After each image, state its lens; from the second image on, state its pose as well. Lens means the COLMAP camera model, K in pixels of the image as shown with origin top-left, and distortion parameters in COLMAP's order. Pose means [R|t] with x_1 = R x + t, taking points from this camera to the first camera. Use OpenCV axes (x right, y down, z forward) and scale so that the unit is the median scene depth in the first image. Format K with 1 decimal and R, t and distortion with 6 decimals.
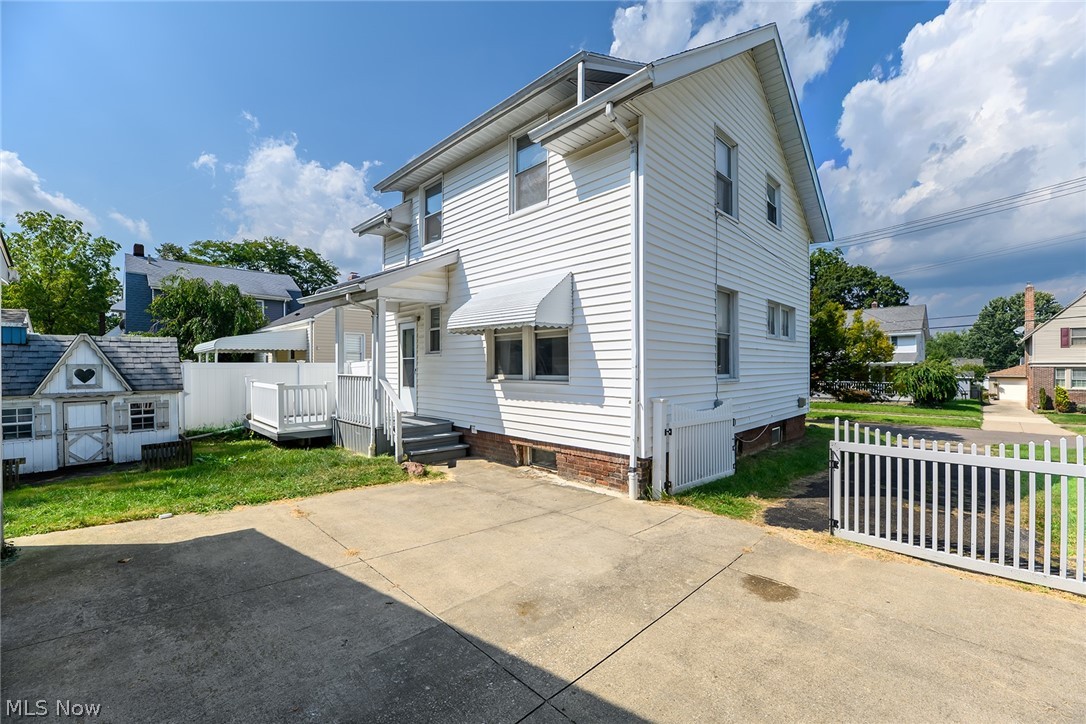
lens RADIAL K [[446.0, 0, 540.2], [0, 446.0, 365.8], [0, 0, 1]] dist [-0.001298, -0.000094]
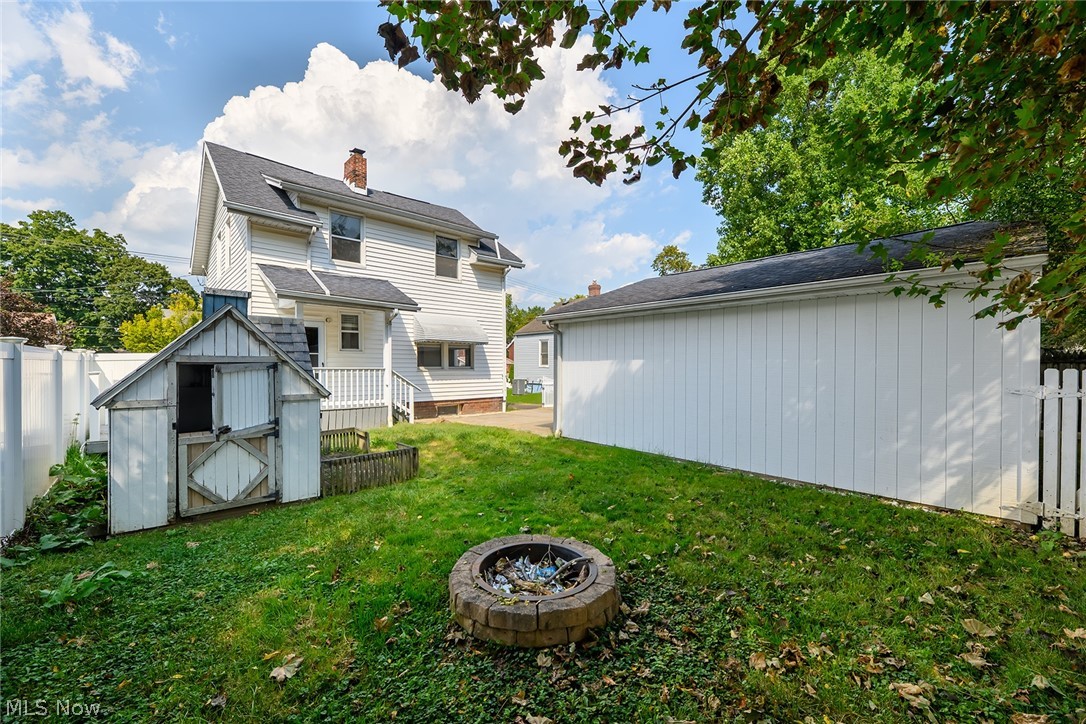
lens RADIAL K [[446.0, 0, 540.2], [0, 446.0, 365.8], [0, 0, 1]] dist [-0.001298, -0.000094]
pose [[0.039039, -0.009888, 0.999189, -1.732322], [-0.012821, 0.999864, 0.010396, -0.006704], [-0.999155, -0.013216, 0.038907, 0.485634]]
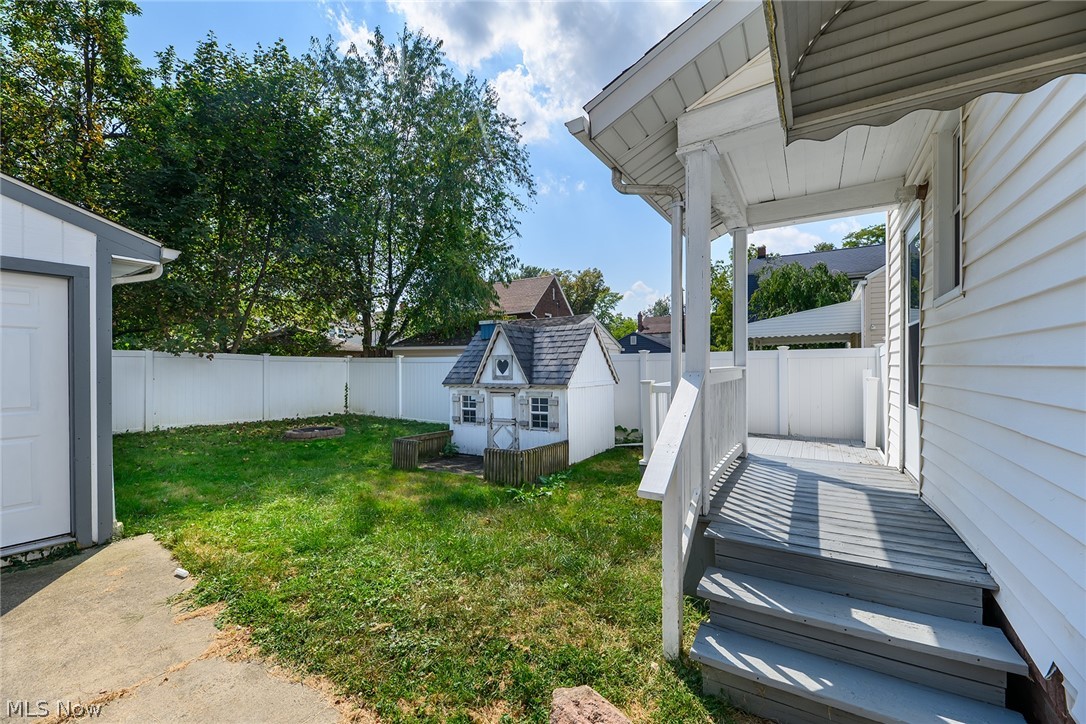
lens RADIAL K [[446.0, 0, 540.2], [0, 446.0, 365.8], [0, 0, 1]] dist [-0.001298, -0.000094]
pose [[0.227491, 0.003830, -0.973773, -0.034544], [0.013814, 0.999879, 0.007160, 0.013876], [0.973682, -0.015080, 0.227410, 0.848736]]
